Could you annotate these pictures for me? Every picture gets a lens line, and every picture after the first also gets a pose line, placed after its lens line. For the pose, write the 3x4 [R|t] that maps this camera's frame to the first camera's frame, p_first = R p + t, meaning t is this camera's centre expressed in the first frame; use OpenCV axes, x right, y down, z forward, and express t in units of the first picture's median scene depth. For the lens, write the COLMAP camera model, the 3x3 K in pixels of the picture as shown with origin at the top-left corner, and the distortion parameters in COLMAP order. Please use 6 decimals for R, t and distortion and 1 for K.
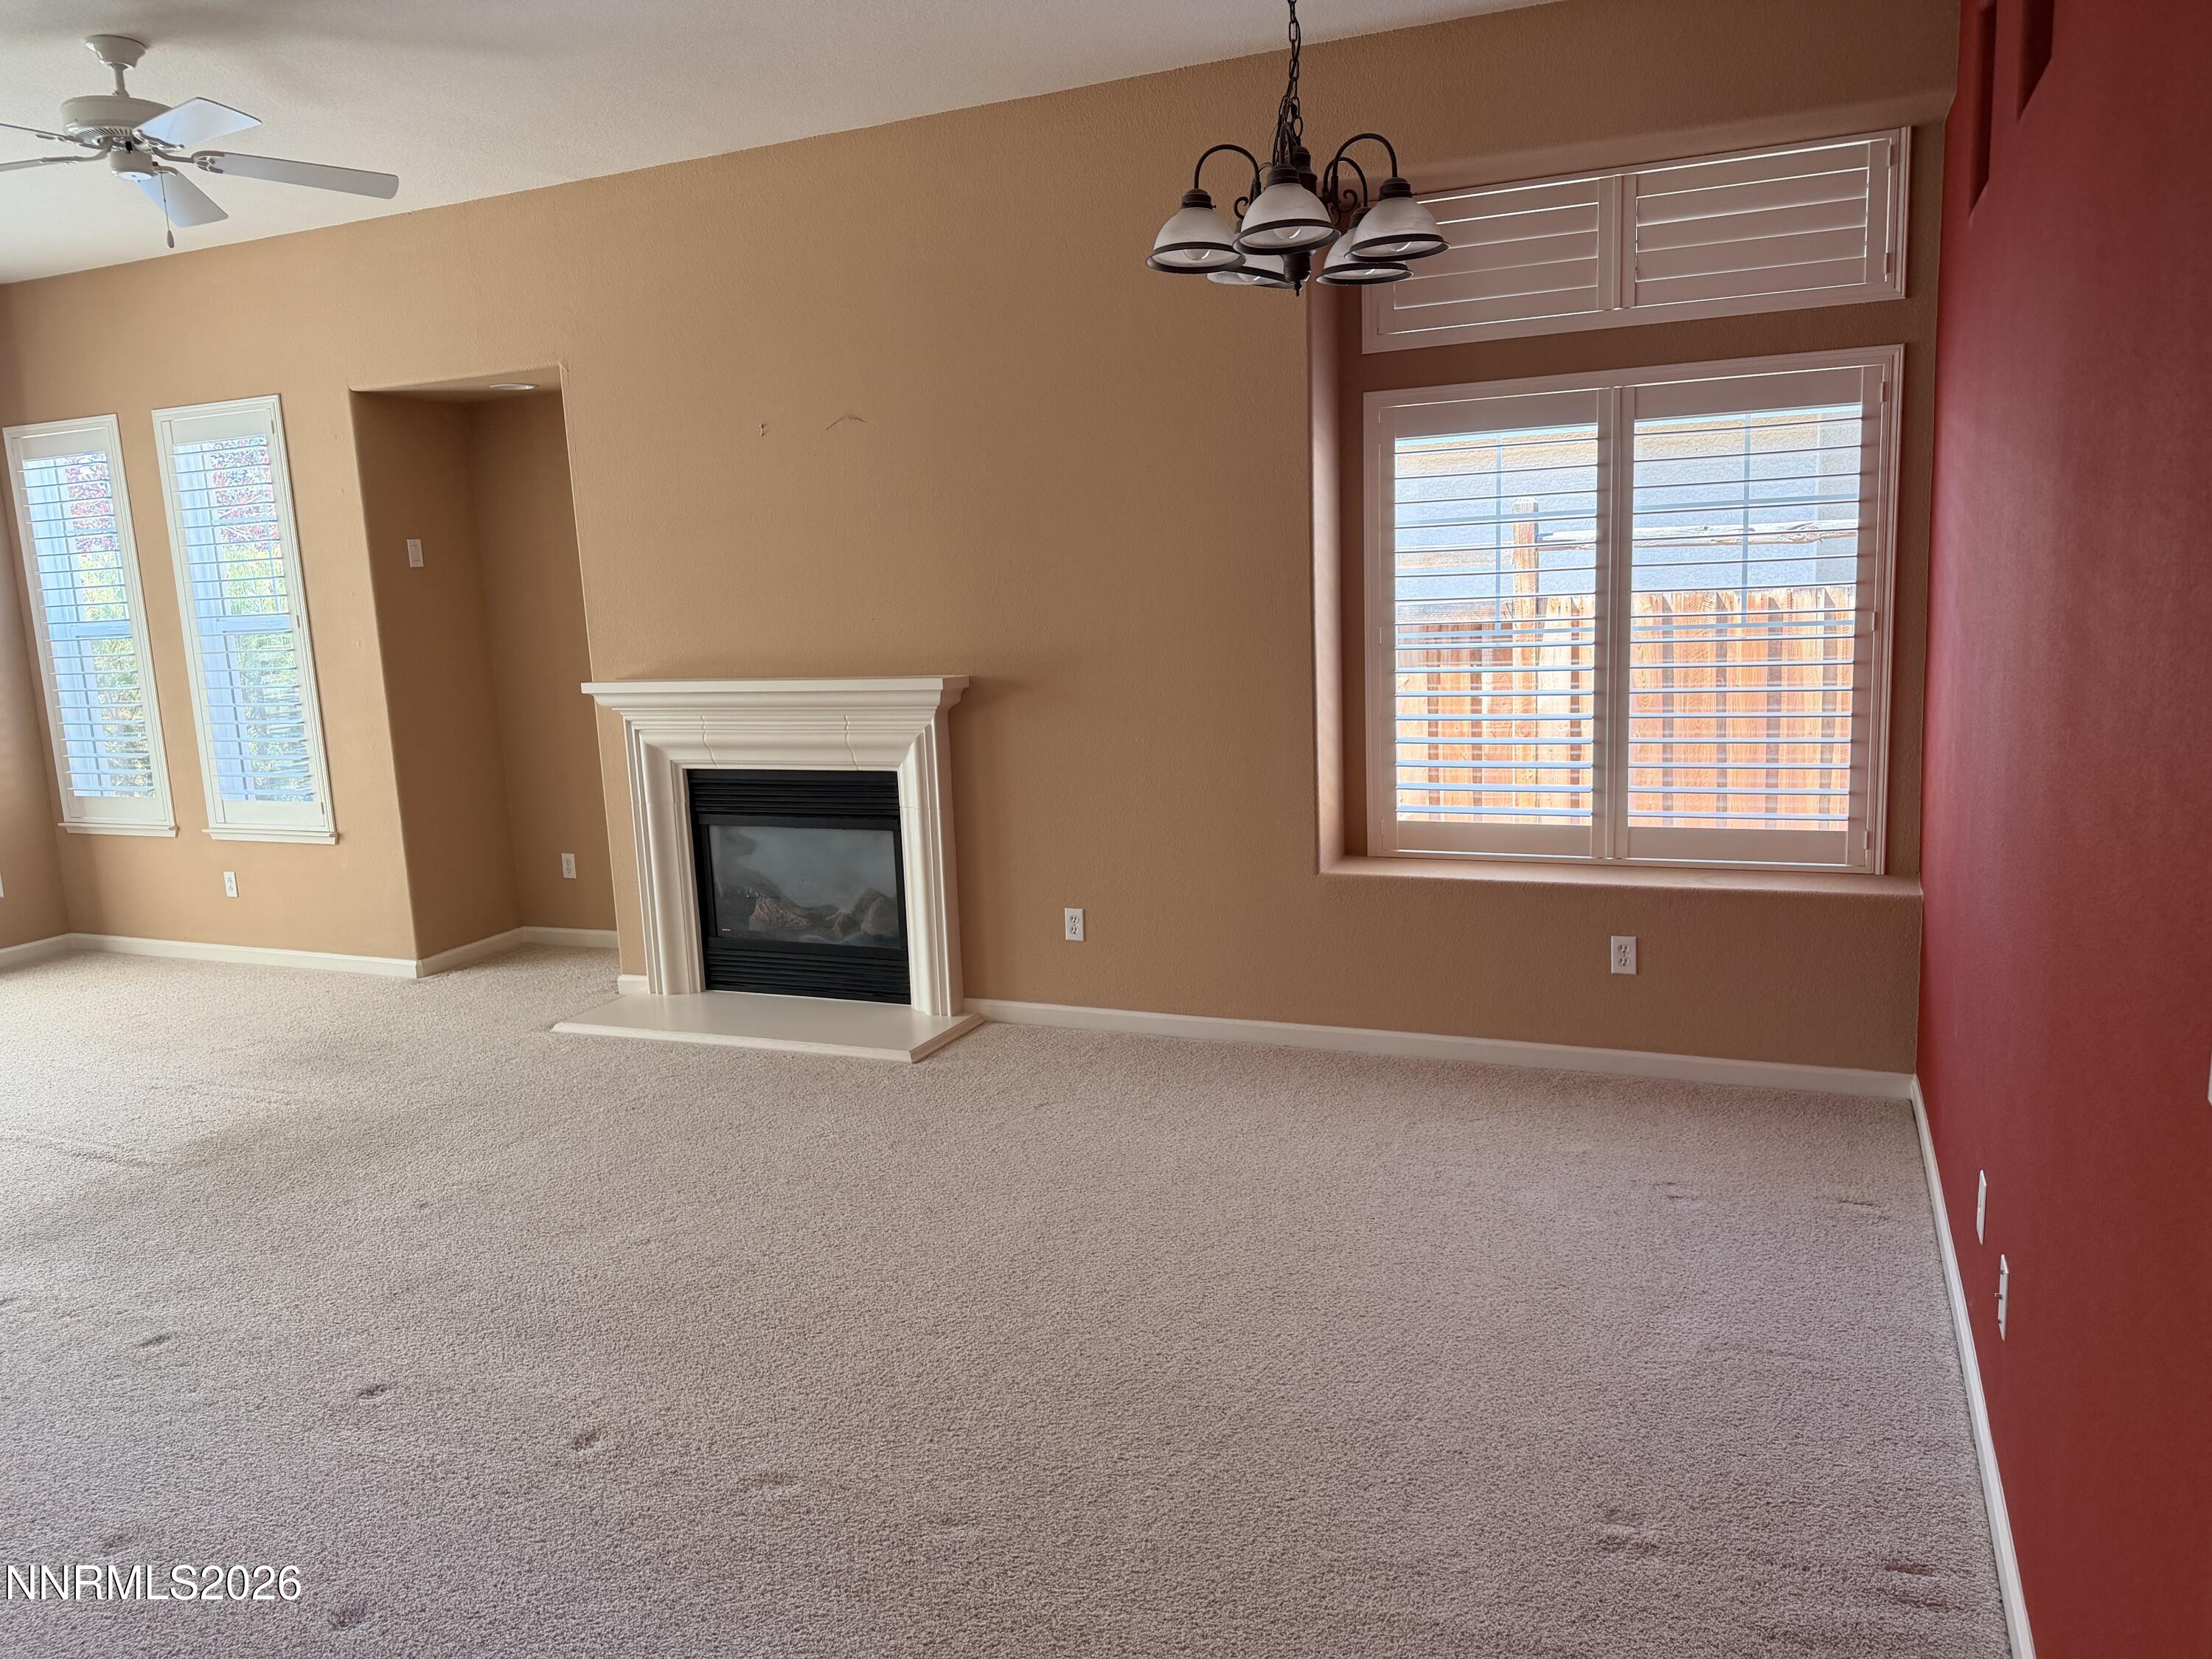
lens RADIAL K [[1549.3, 0, 1104.4], [0, 1549.3, 828.4], [0, 0, 1]] dist [0.147539, -0.236674]
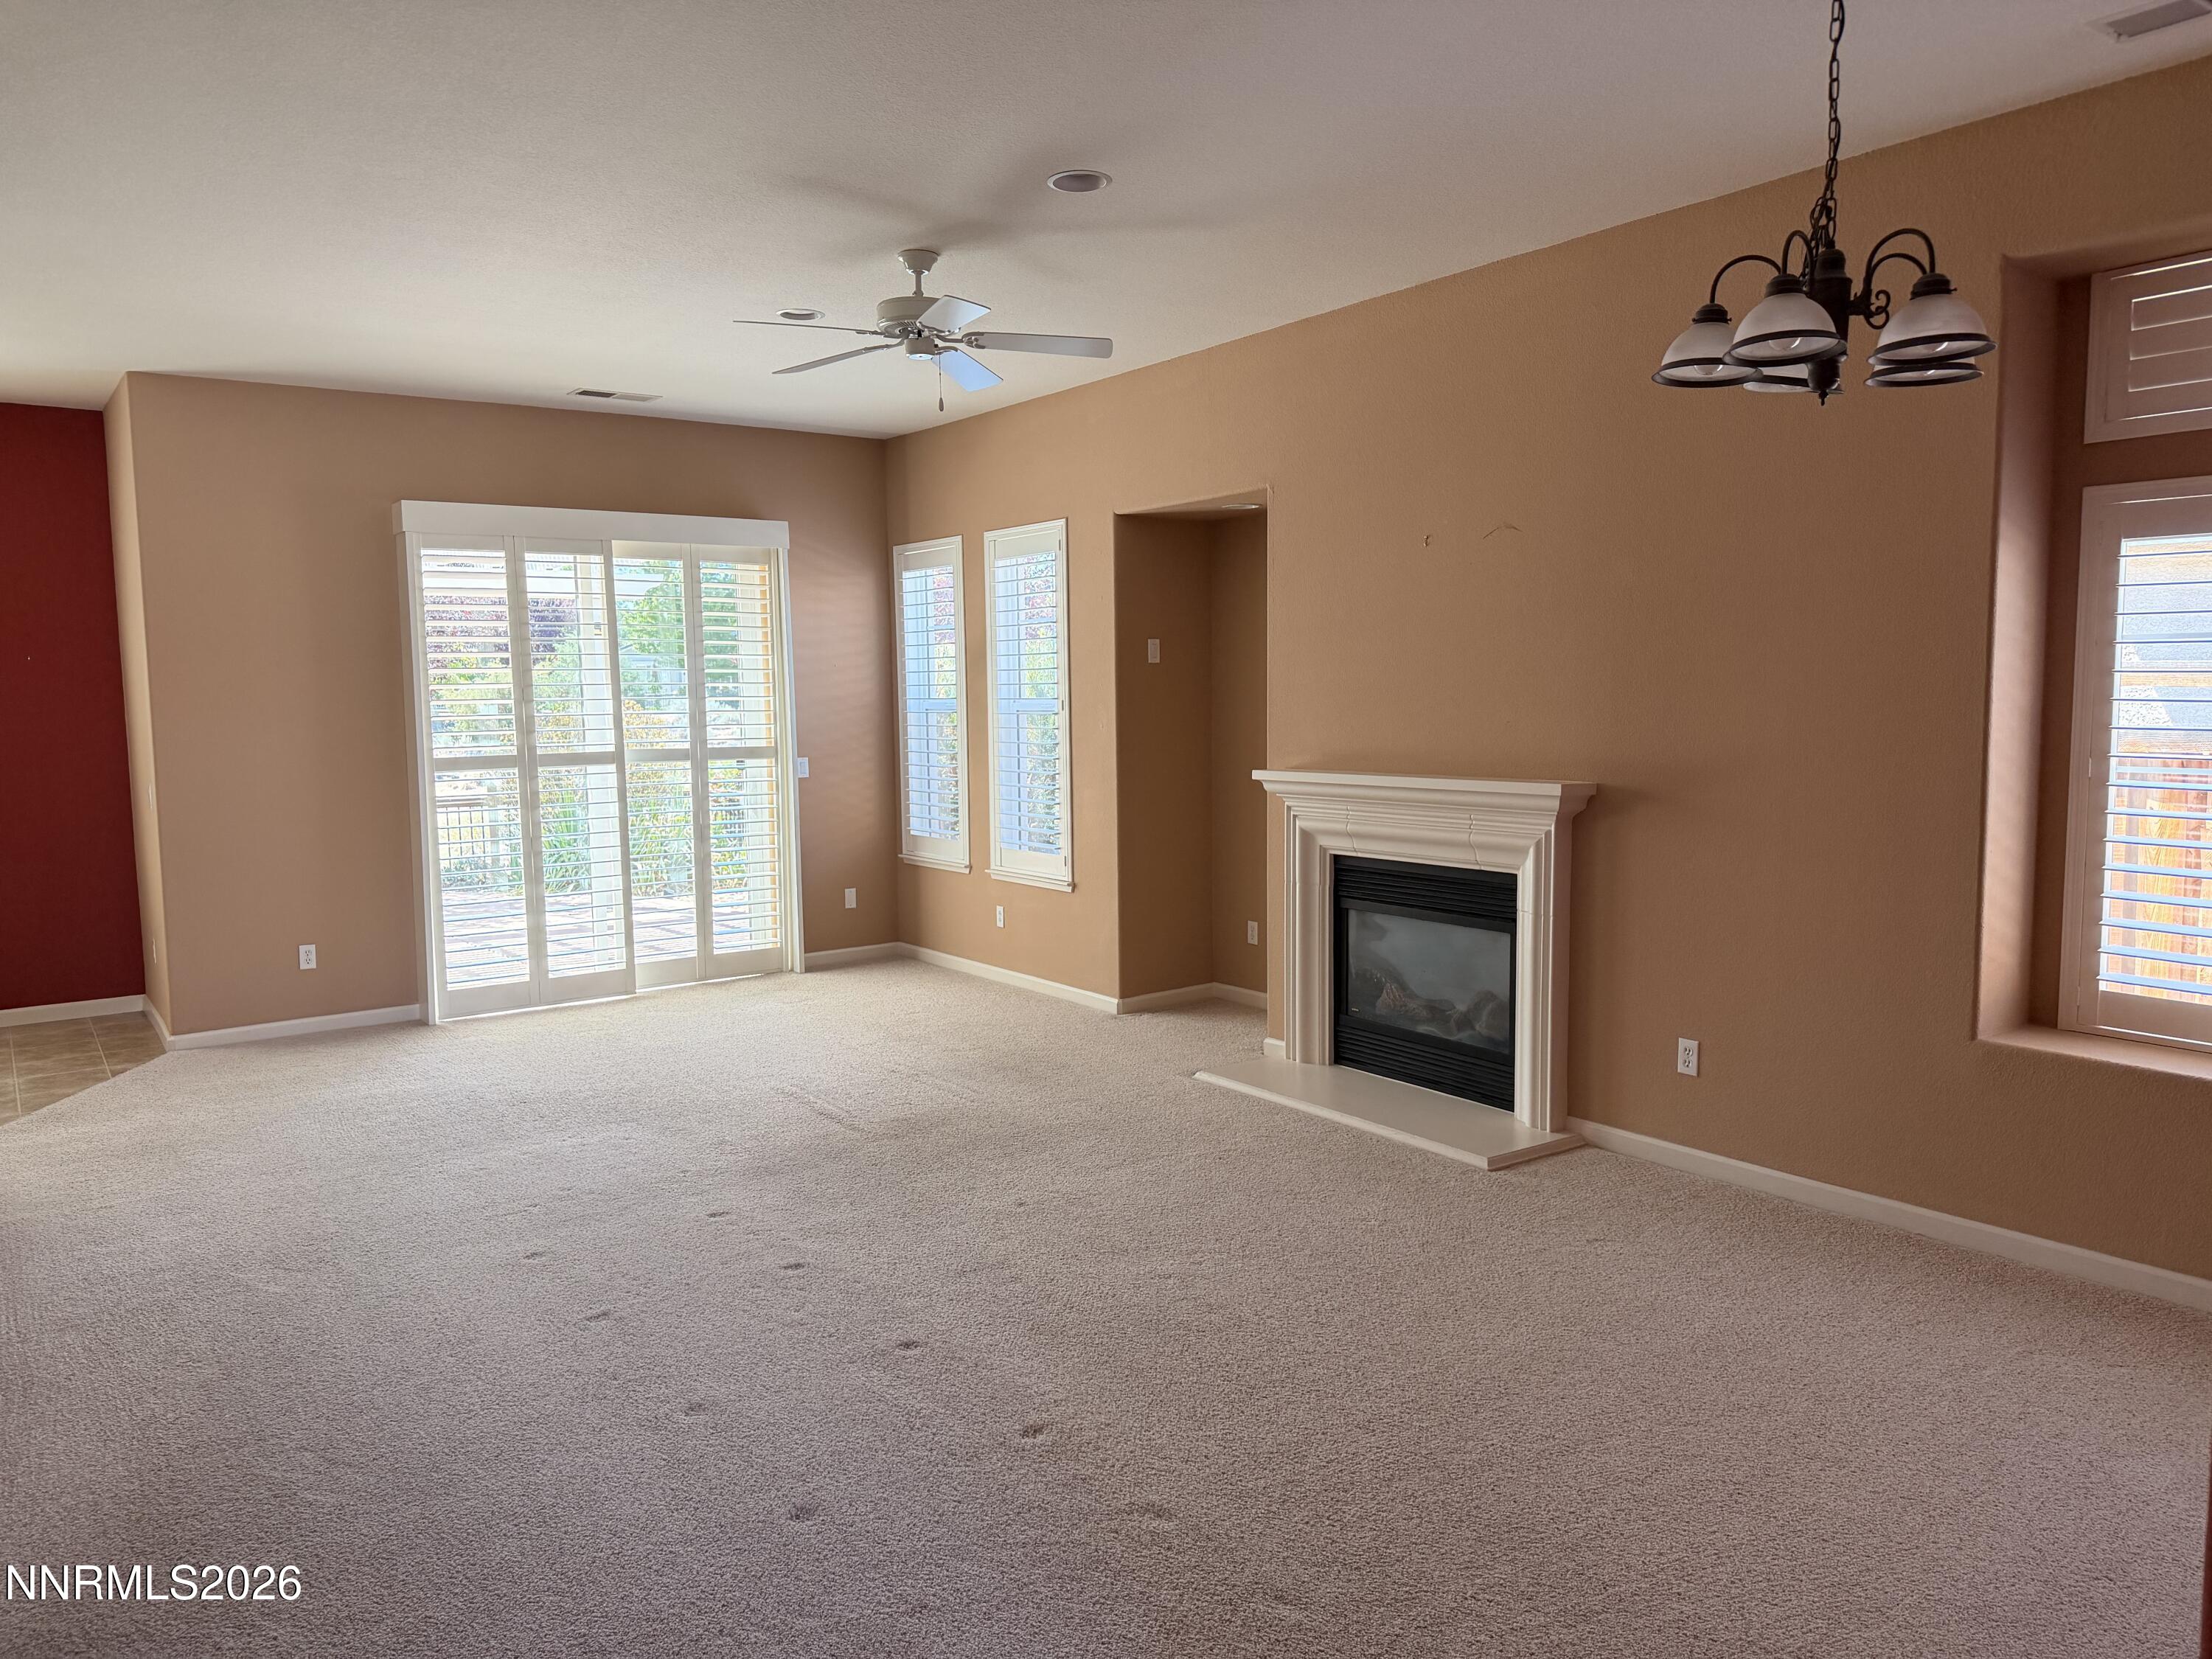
lens RADIAL K [[1549.3, 0, 1104.4], [0, 1549.3, 828.4], [0, 0, 1]] dist [0.147539, -0.236674]
pose [[0.862928, 0.078448, -0.499200, 0.135884], [-0.105464, 0.994081, -0.026090, -0.012087], [0.494199, 0.075161, 0.866094, 0.001691]]
